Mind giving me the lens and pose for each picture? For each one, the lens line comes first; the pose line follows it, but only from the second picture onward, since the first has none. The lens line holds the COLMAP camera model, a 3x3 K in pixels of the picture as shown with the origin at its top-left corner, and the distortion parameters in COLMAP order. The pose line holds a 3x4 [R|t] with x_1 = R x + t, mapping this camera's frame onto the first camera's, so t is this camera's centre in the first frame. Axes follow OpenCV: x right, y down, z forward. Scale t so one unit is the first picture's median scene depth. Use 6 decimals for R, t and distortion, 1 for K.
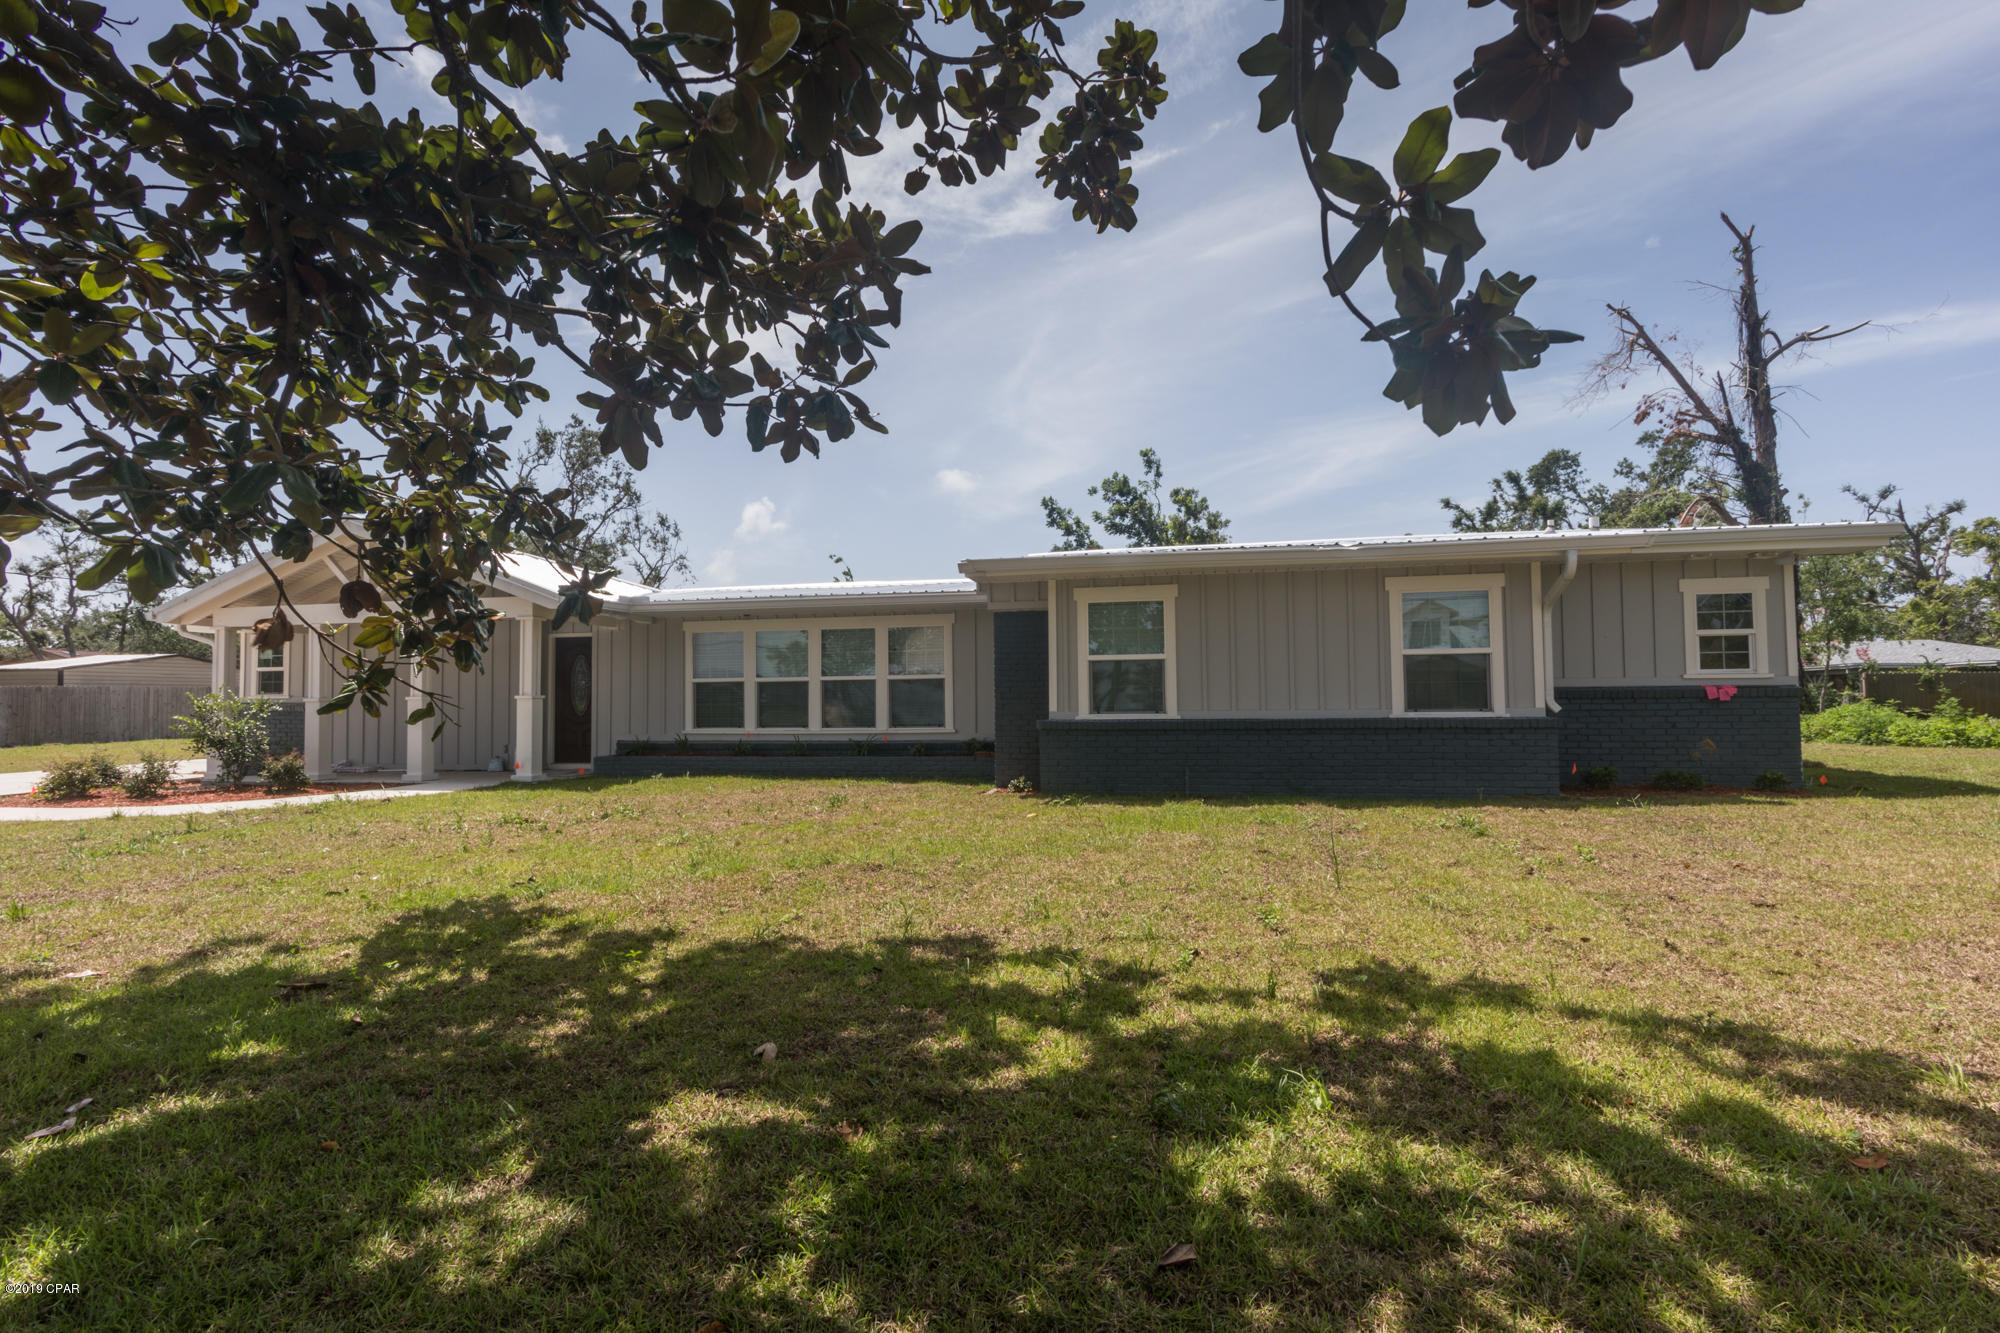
lens RADIAL K [[964.6, 0, 992.5], [0, 964.6, 663.6], [0, 0, 1]] dist [-0.000614, -0.000001]
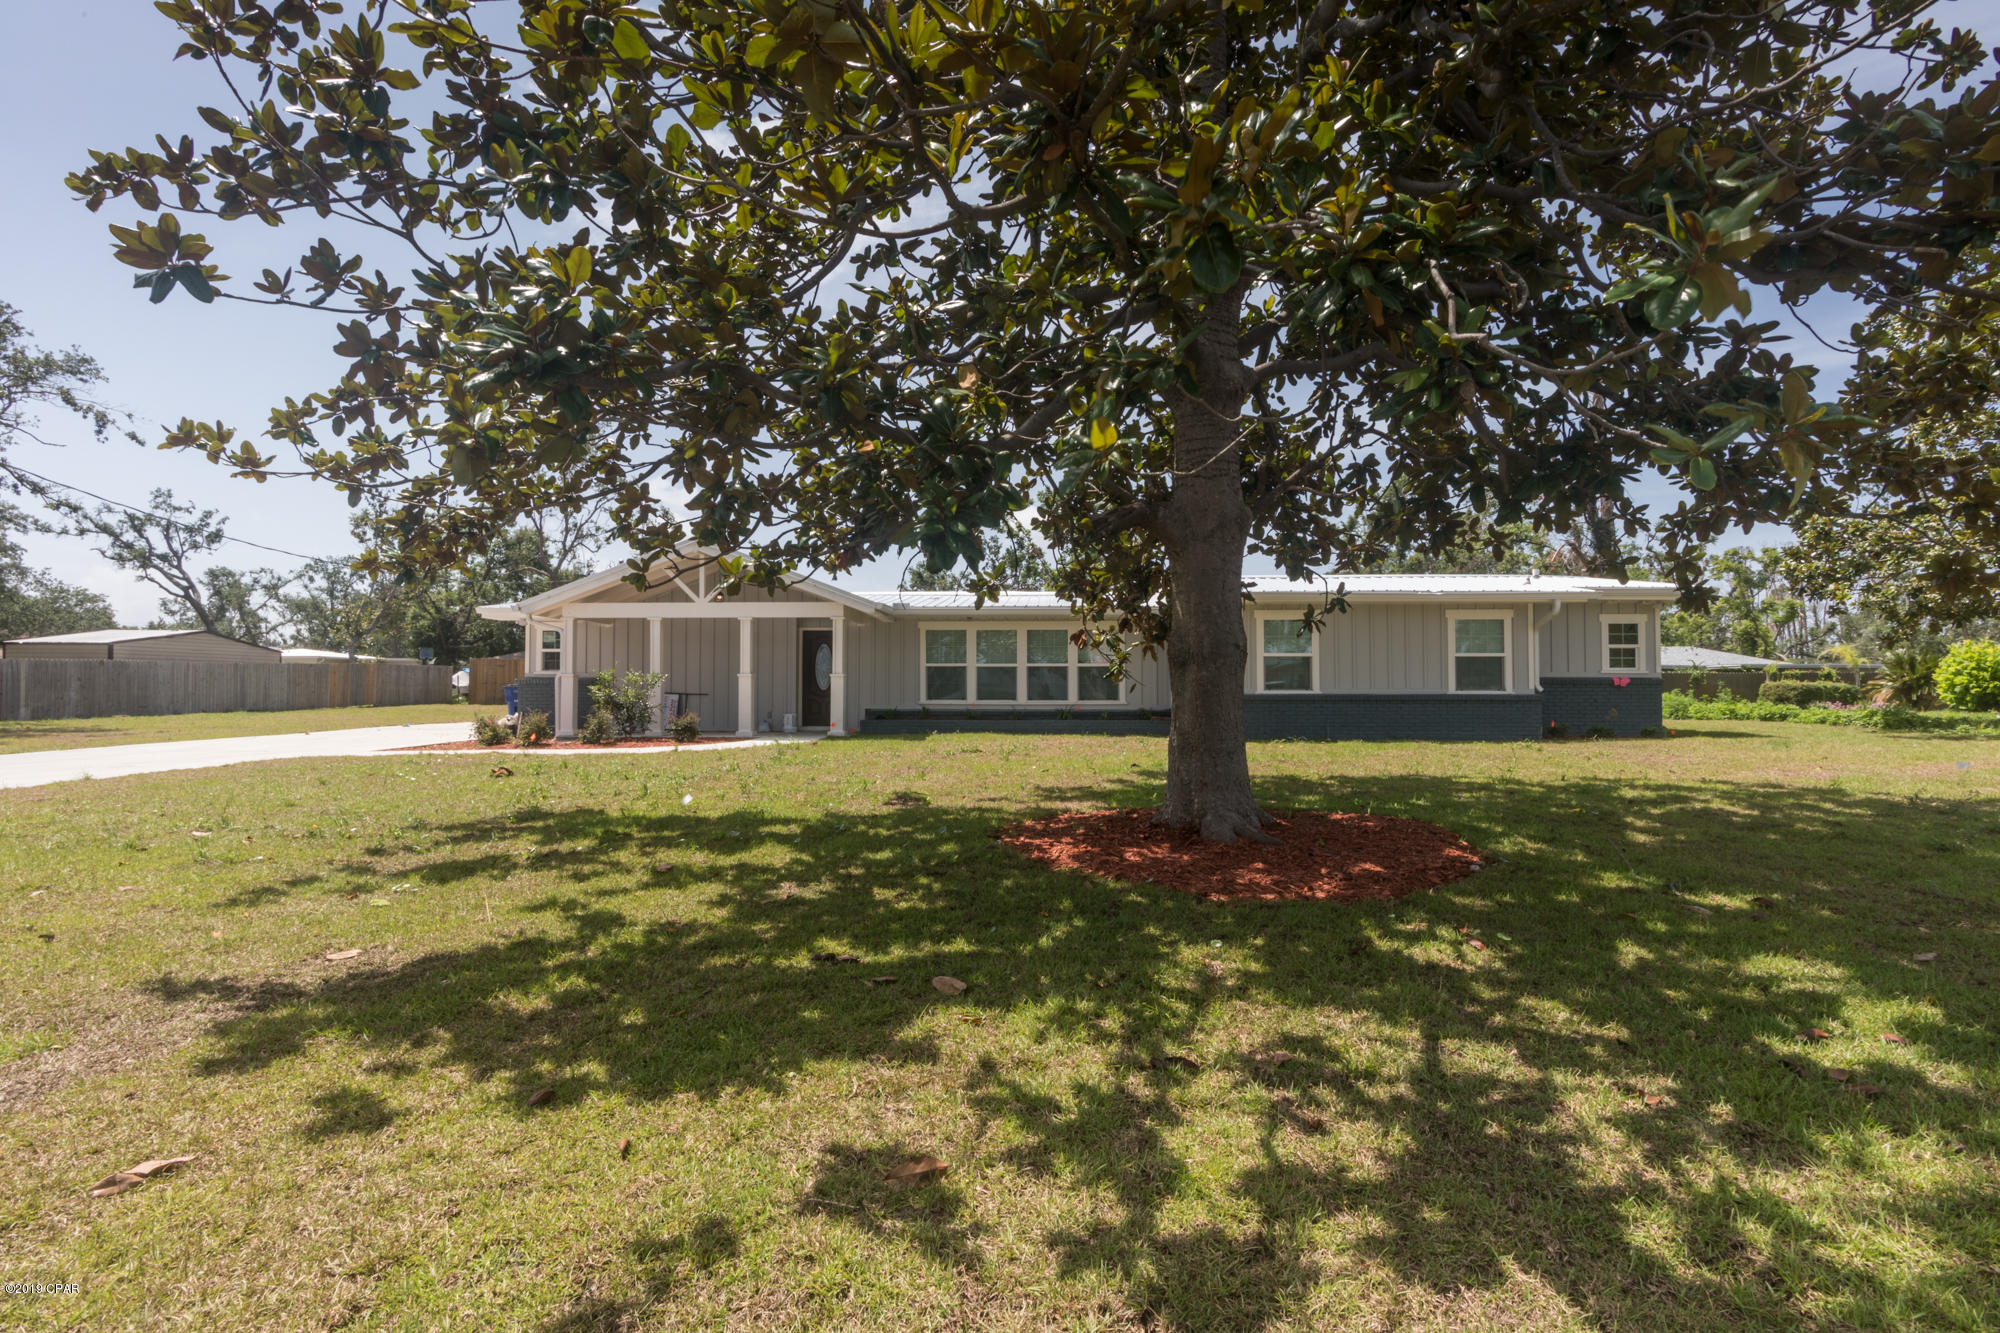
lens RADIAL K [[982.7, 0, 1000.0], [0, 982.7, 666.5], [0, 0, 1]] dist [0.000207, -0.000164]
pose [[0.985893, 0.015327, 0.166676, -0.483460], [-0.017734, 0.999759, 0.012960, 0.000256], [-0.166437, -0.015733, 0.985926, -0.415374]]
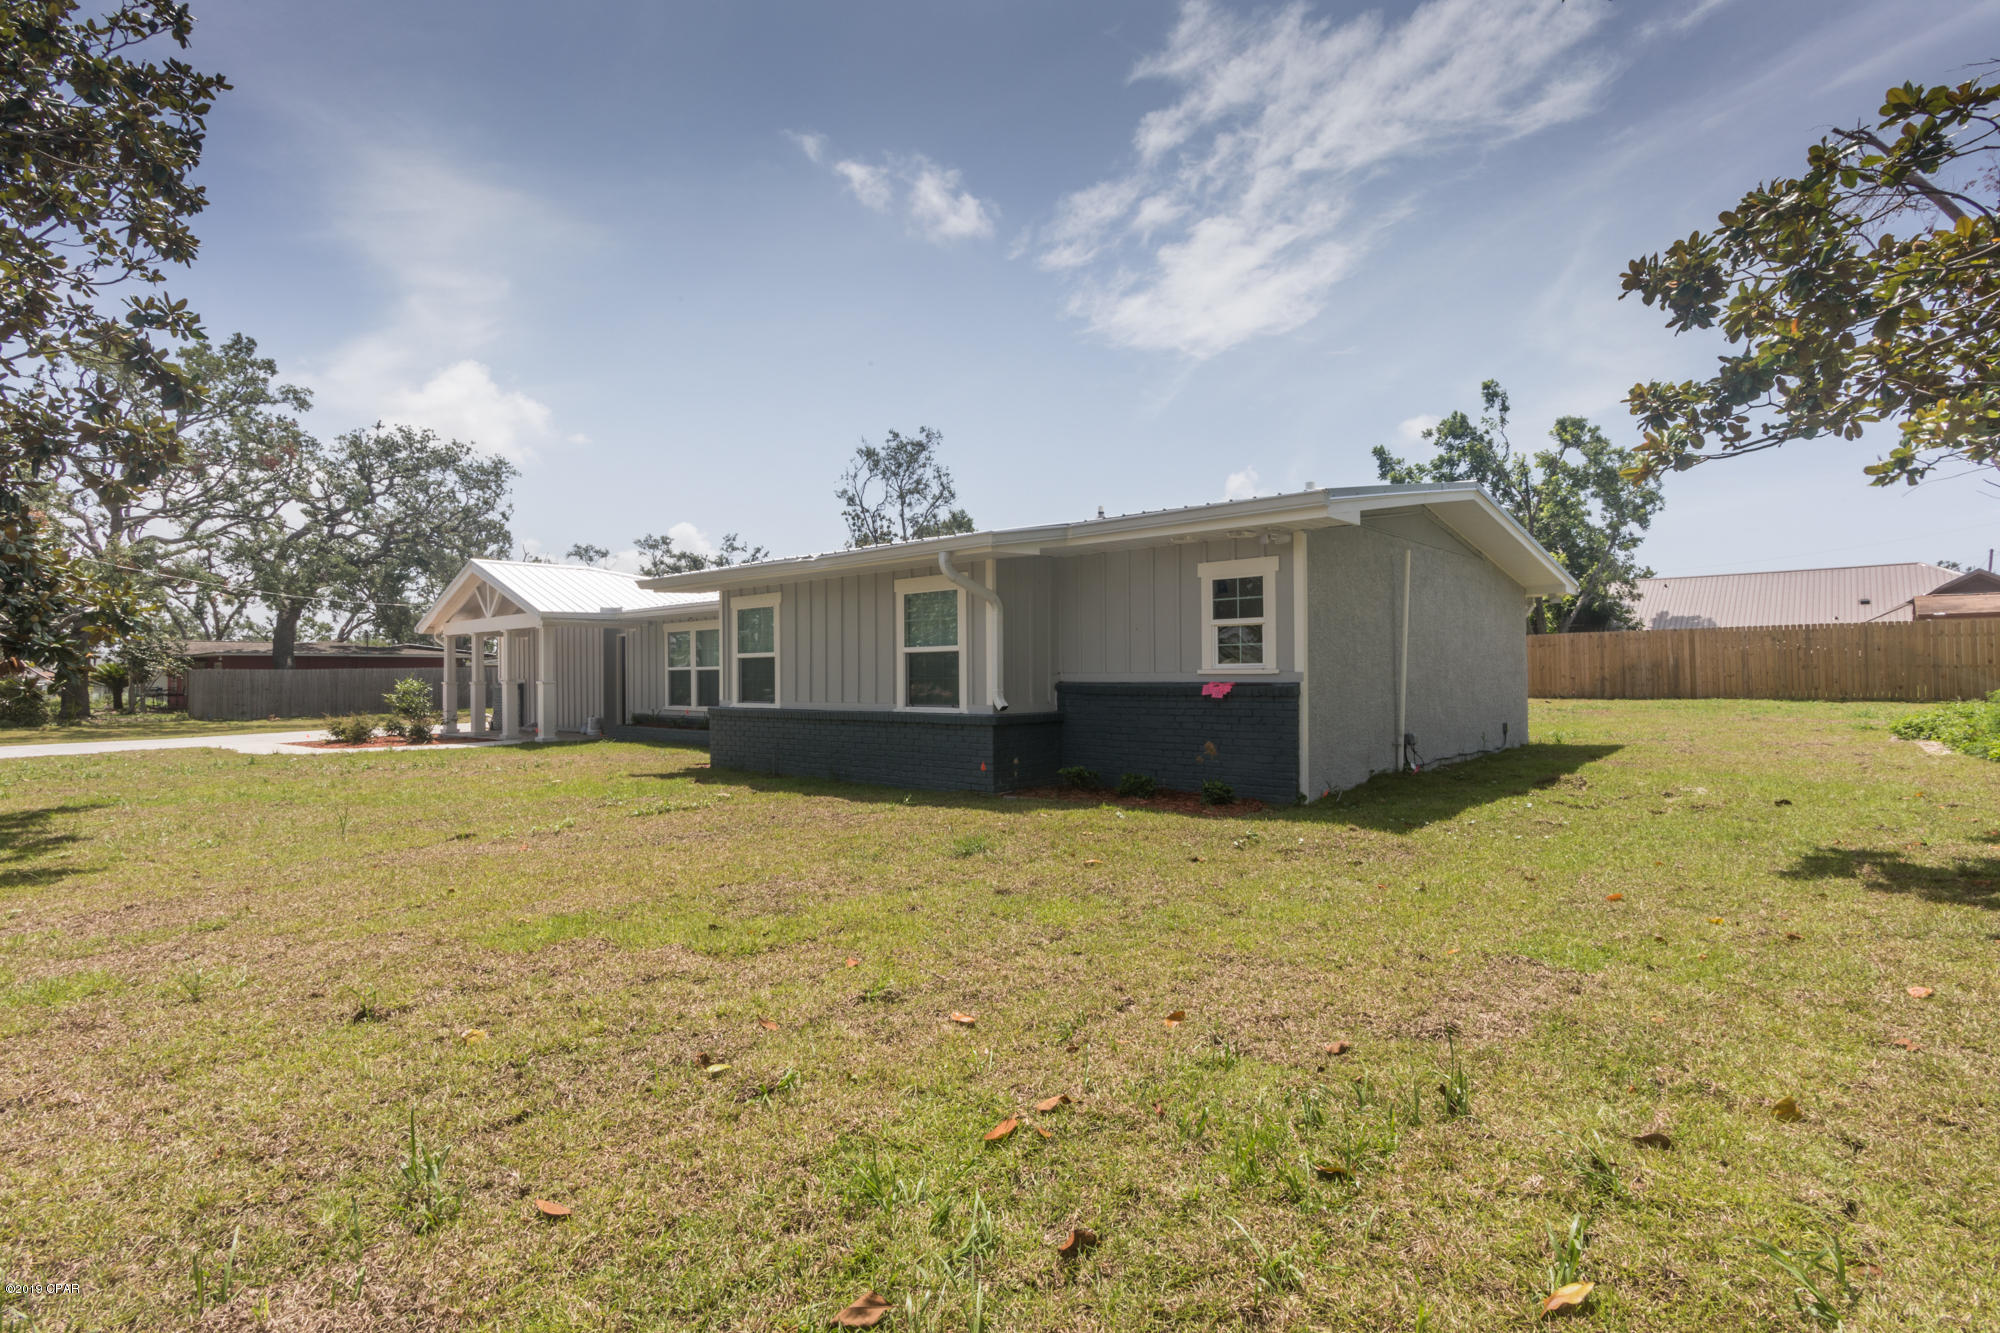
lens RADIAL K [[967.2, 0, 1012.3], [0, 967.2, 616.4], [0, 0, 1]] dist [0.000819, 0.000184]
pose [[0.875186, -0.029341, -0.482896, 0.795870], [0.024593, 0.999567, -0.016164, -0.022072], [0.483161, 0.002271, 0.875529, 0.098470]]
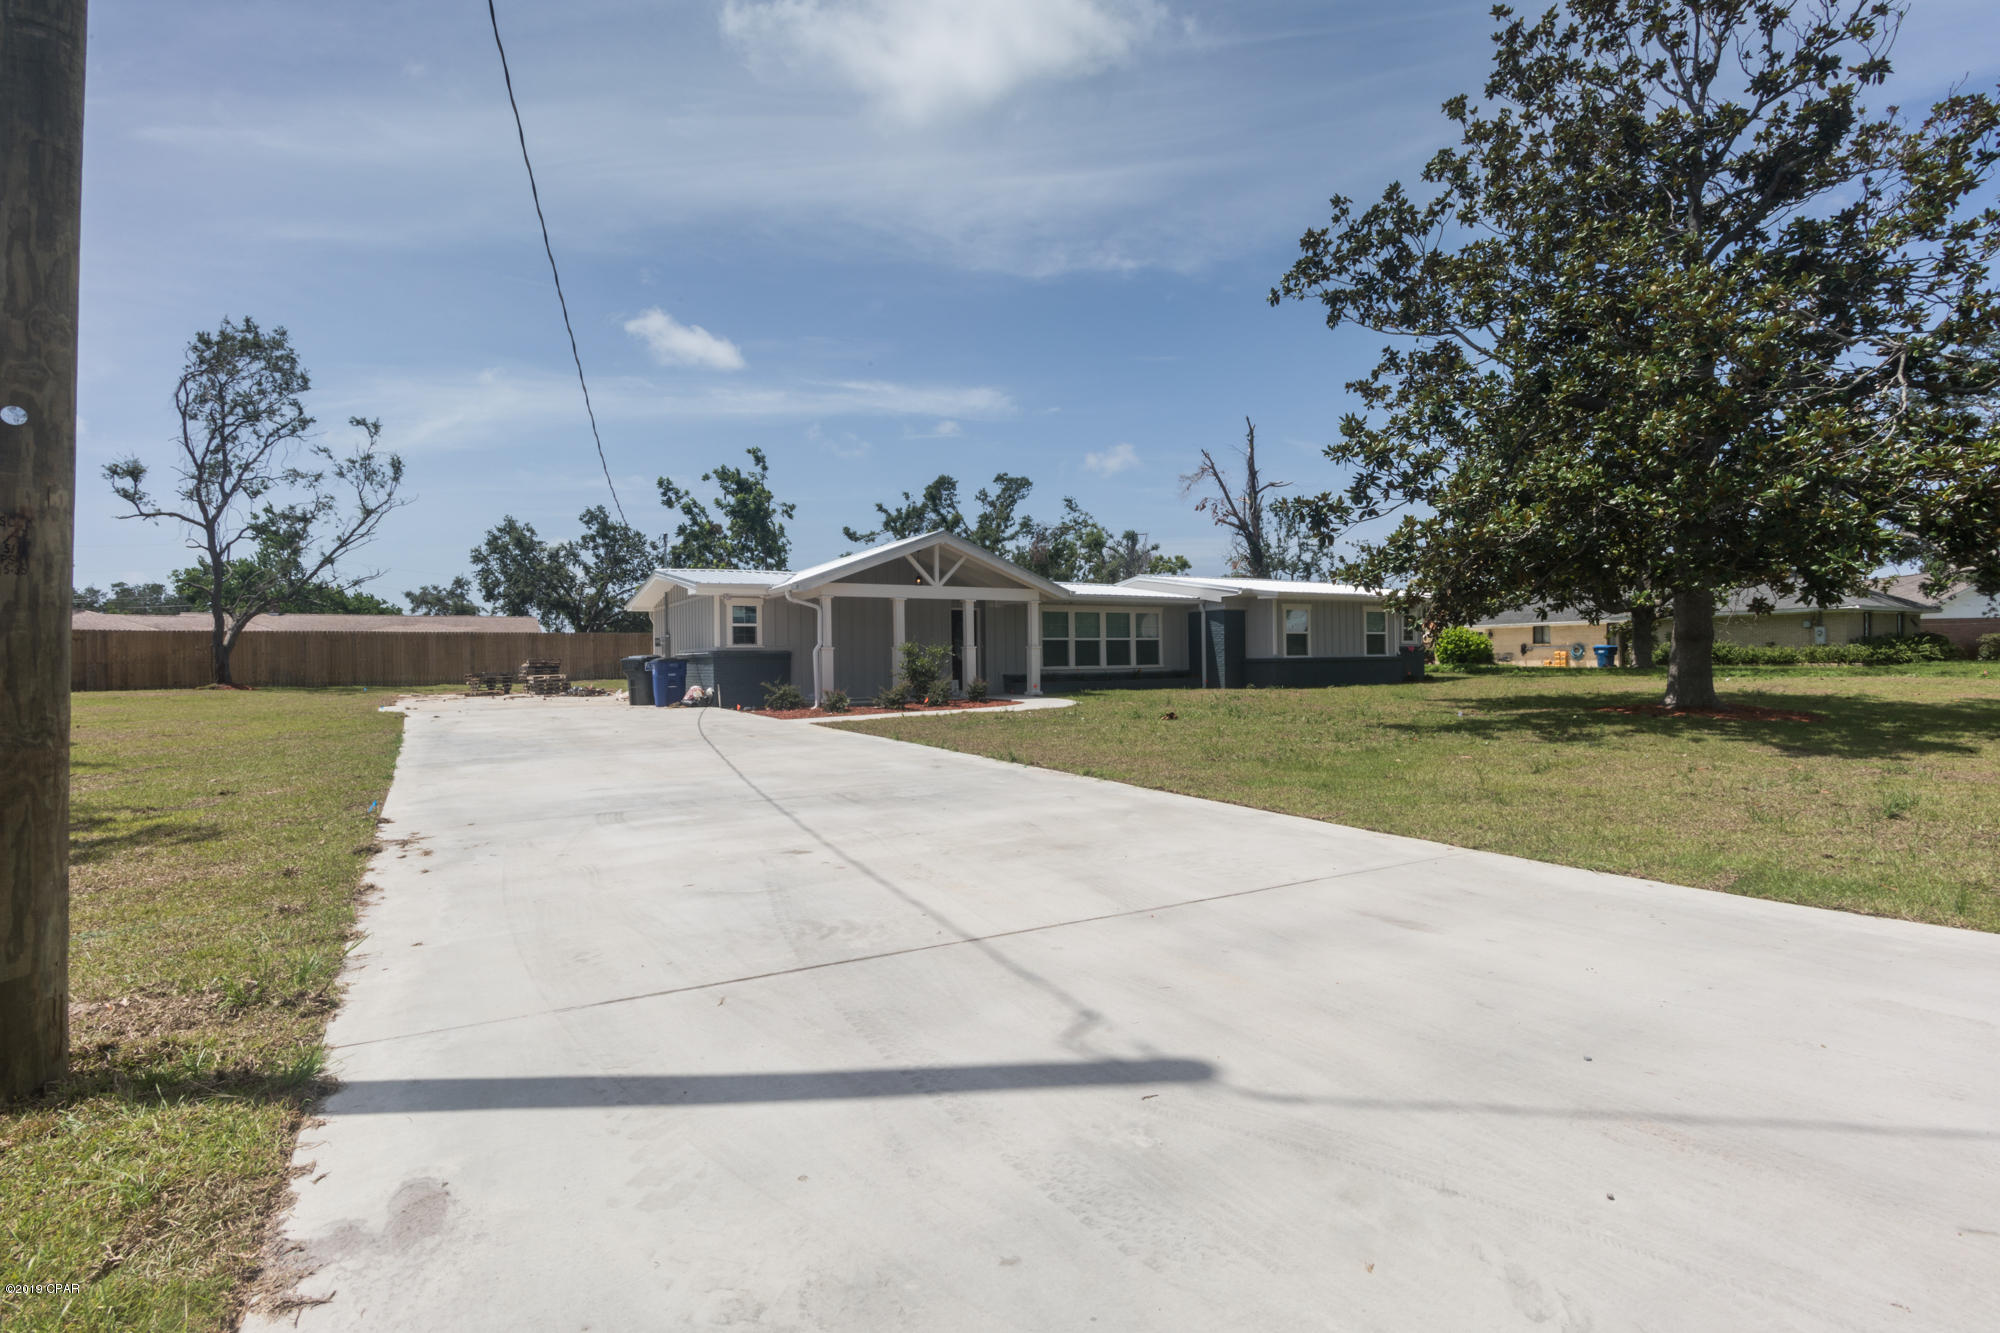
lens RADIAL K [[964.6, 0, 992.5], [0, 964.6, 663.6], [0, 0, 1]] dist [-0.000614, -0.000001]
pose [[0.728039, -0.001632, 0.685534, -1.717537], [-0.022296, 0.999412, 0.026057, 0.020732], [-0.685173, -0.034255, 0.727574, -0.212238]]
